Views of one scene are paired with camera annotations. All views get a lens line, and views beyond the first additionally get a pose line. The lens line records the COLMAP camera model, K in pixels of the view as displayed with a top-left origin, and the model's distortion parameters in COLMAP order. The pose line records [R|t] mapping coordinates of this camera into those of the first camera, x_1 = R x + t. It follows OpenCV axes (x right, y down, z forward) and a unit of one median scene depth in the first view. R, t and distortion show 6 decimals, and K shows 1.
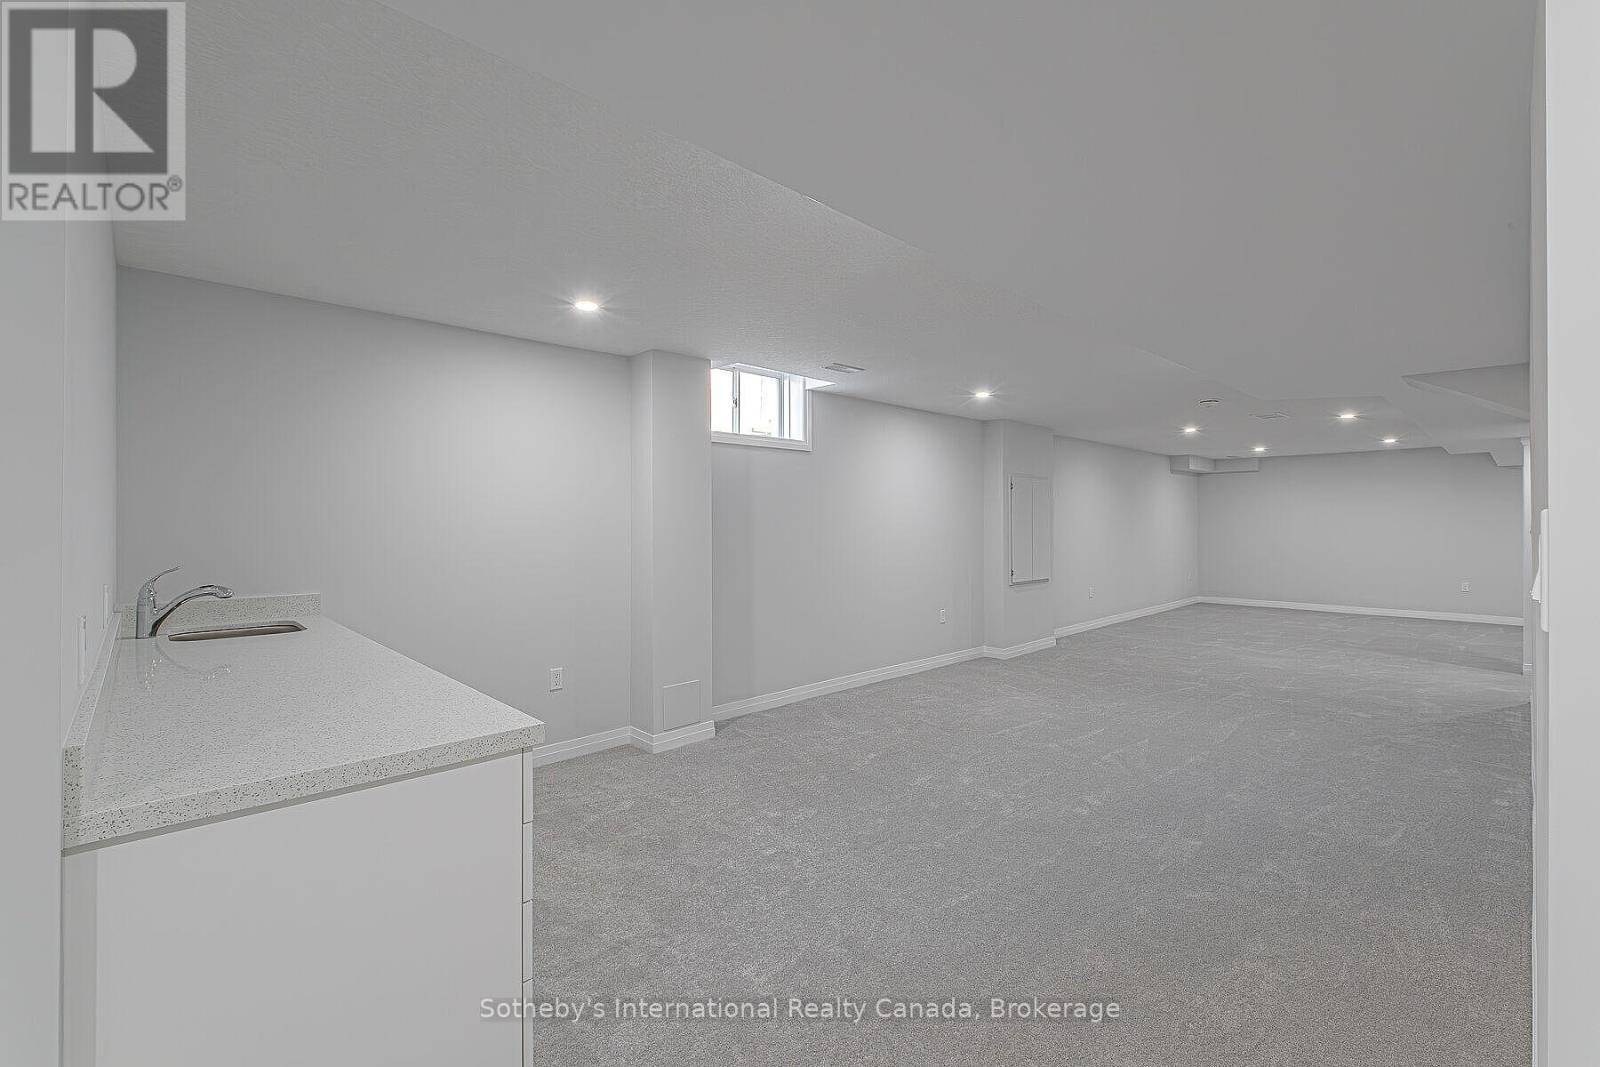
lens RADIAL K [[704.0, 0, 804.0], [0, 704.0, 517.6], [0, 0, 1]] dist [0.002587, 0.000010]
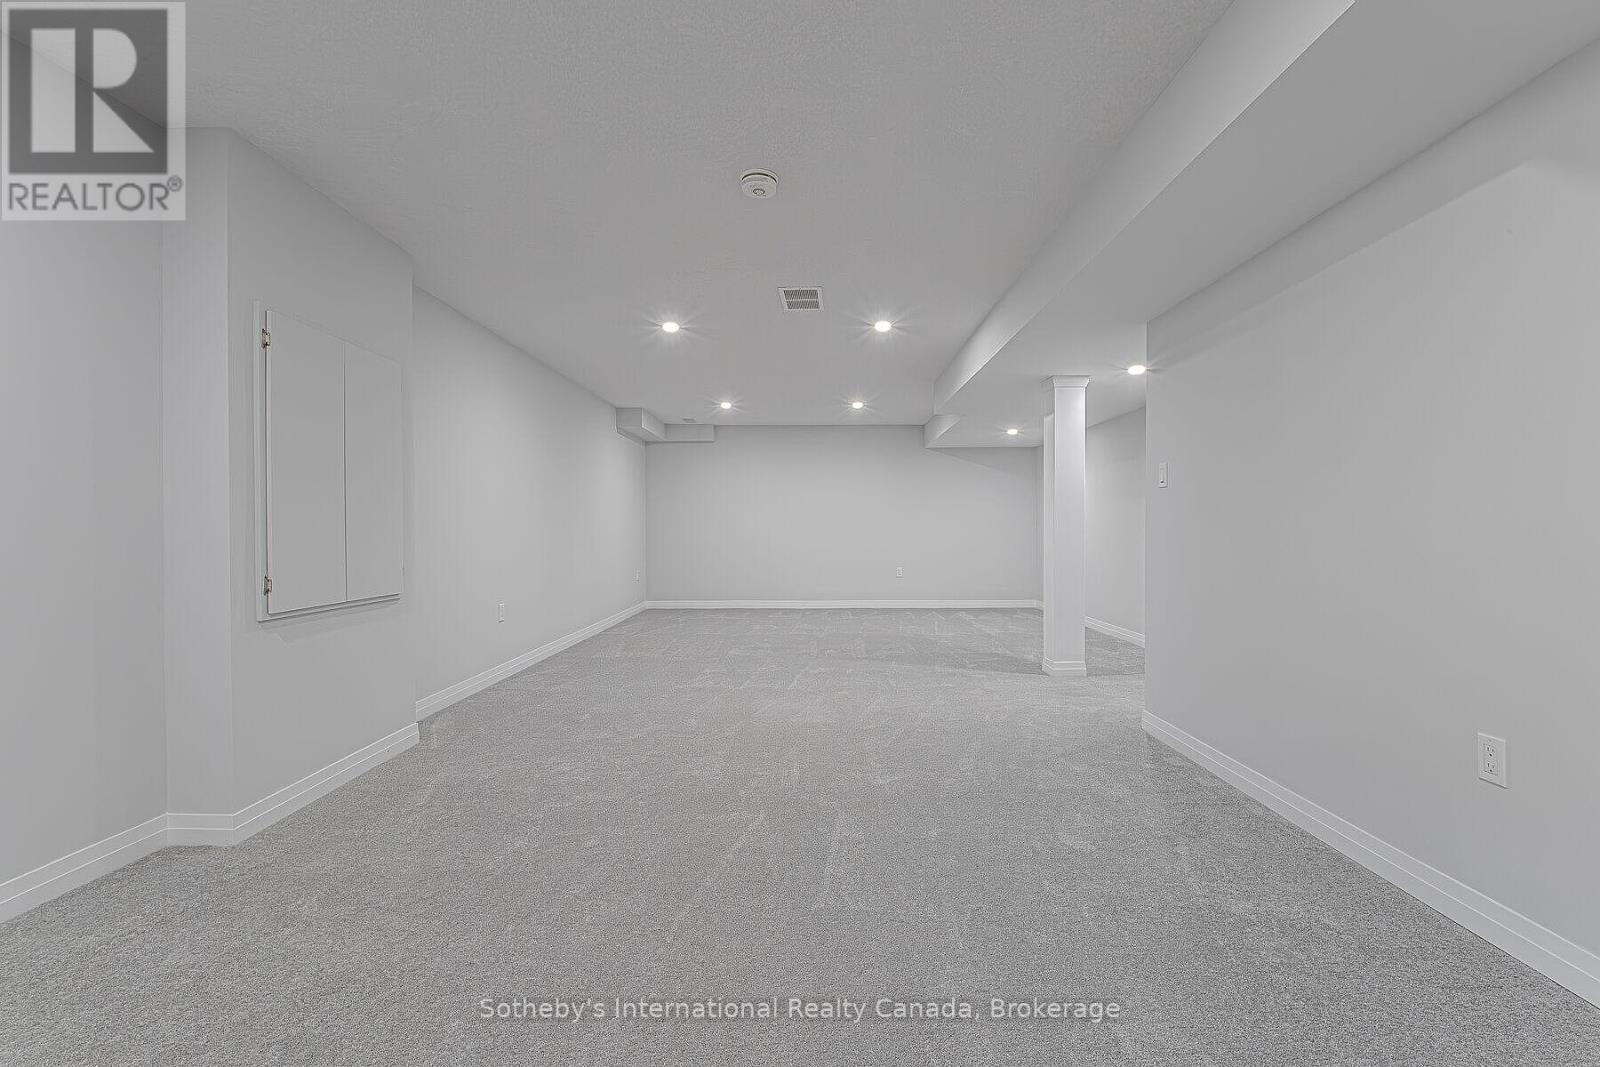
lens RADIAL K [[704.0, 0, 809.9], [0, 704.0, 523.3], [0, 0, 1]] dist [0.002587, 0.000010]
pose [[0.706888, 0.002708, 0.707320, 0.311967], [-0.002229, 0.999996, -0.001601, 0.060965], [-0.707322, -0.000445, 0.706892, 0.726409]]
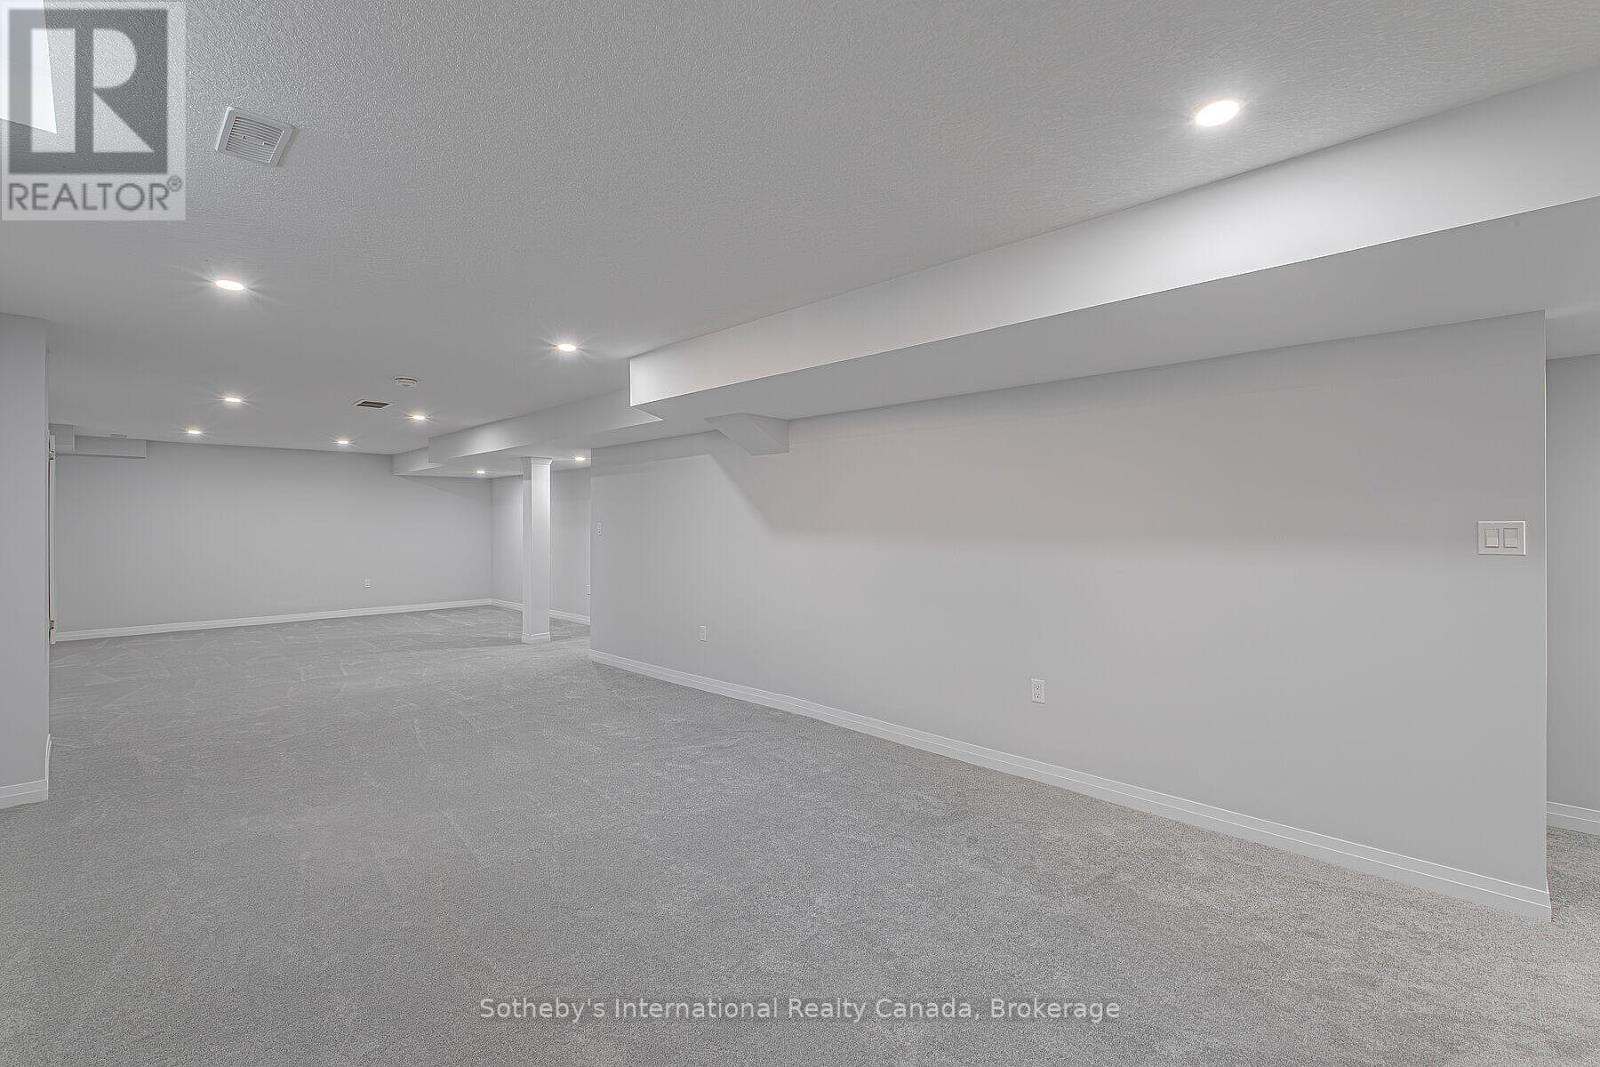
lens RADIAL K [[704.0, 0, 803.6], [0, 704.0, 523.3], [0, 0, 1]] dist [0.002587, 0.000010]
pose [[-0.005055, -0.001544, 0.999986, -0.283288], [-0.004807, 0.999987, 0.001519, 0.000934], [-0.999976, -0.004799, -0.005063, 0.590117]]
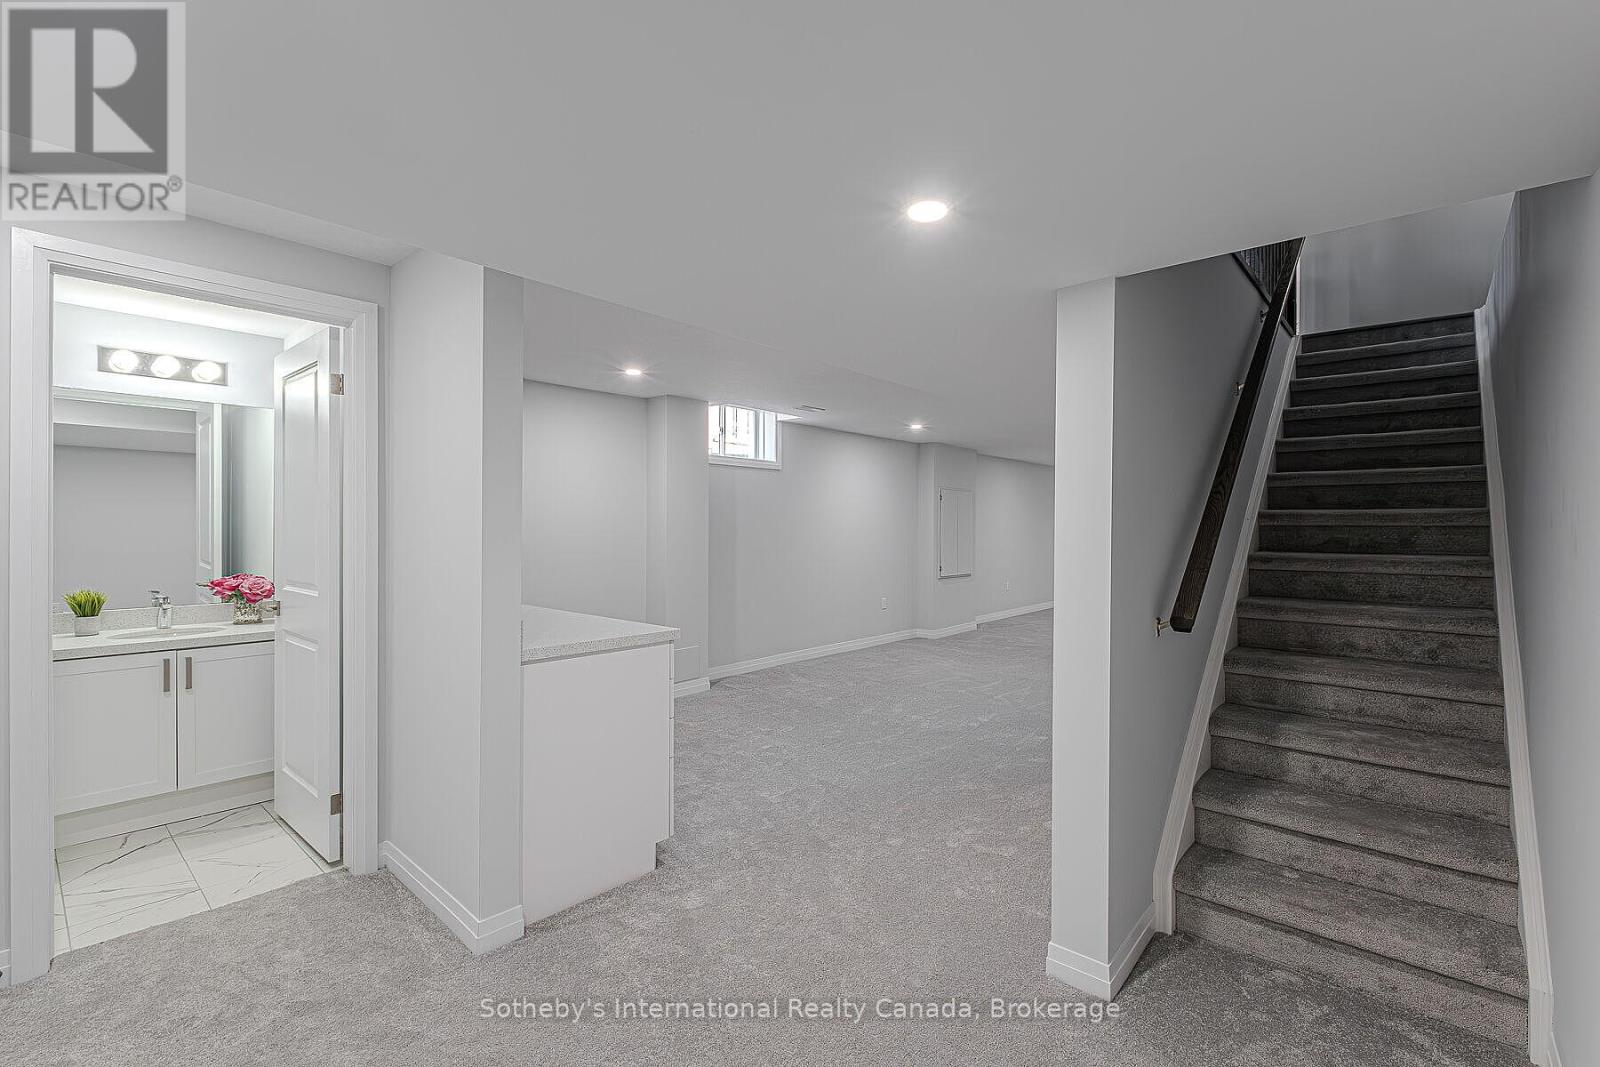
lens RADIAL K [[704.0, 0, 804.2], [0, 704.0, 533.1], [0, 0, 1]] dist [0.002587, 0.000010]
pose [[0.997002, 0.005930, 0.077149, -0.045080], [-0.007348, 0.999809, 0.018117, -0.004330], [-0.077027, -0.018630, 0.996855, -0.257551]]
